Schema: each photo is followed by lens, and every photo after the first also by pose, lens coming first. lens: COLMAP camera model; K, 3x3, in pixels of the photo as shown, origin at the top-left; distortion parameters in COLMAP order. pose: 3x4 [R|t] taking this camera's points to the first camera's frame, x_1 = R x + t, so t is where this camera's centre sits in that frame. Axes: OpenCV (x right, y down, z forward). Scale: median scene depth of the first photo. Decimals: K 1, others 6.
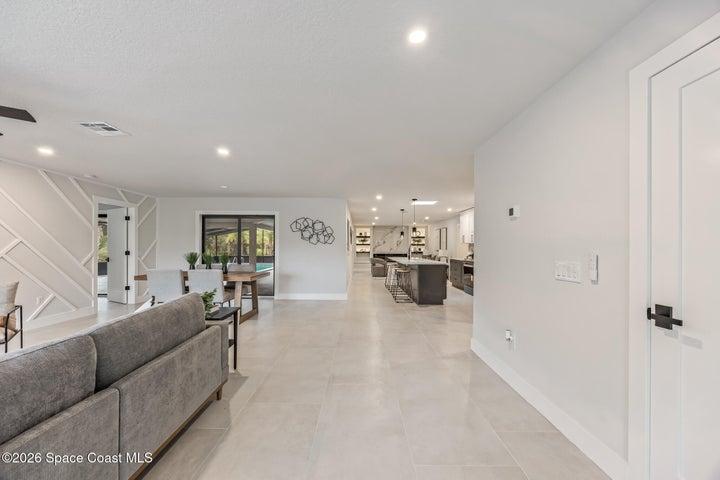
lens RADIAL K [[274.5, 0, 356.4], [0, 274.5, 246.1], [0, 0, 1]] dist [0.000631, -0.000643]
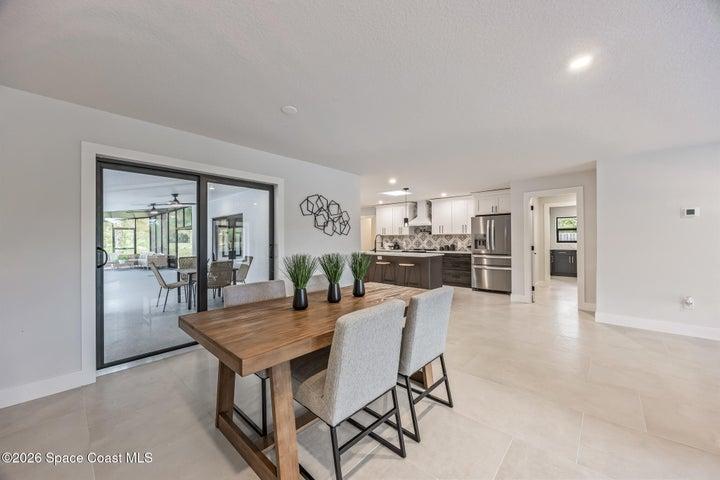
lens RADIAL K [[274.5, 0, 359.9], [0, 274.5, 236.4], [0, 0, 1]] dist [0.000631, -0.000643]
pose [[0.686121, 0.001311, 0.727486, -0.598597], [0.004216, 0.999974, -0.005778, -0.000077], [-0.727475, 0.007032, 0.686098, 0.475970]]
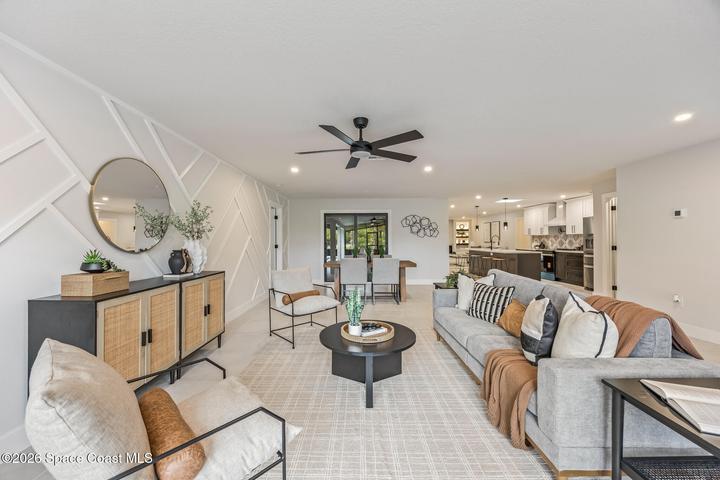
lens RADIAL K [[274.5, 0, 355.3], [0, 274.5, 238.9], [0, 0, 1]] dist [0.000631, -0.000643]
pose [[0.999896, -0.010467, -0.009952, -0.425828], [0.010447, 0.999943, -0.002065, -0.001325], [0.009973, 0.001961, 0.999948, -0.177574]]
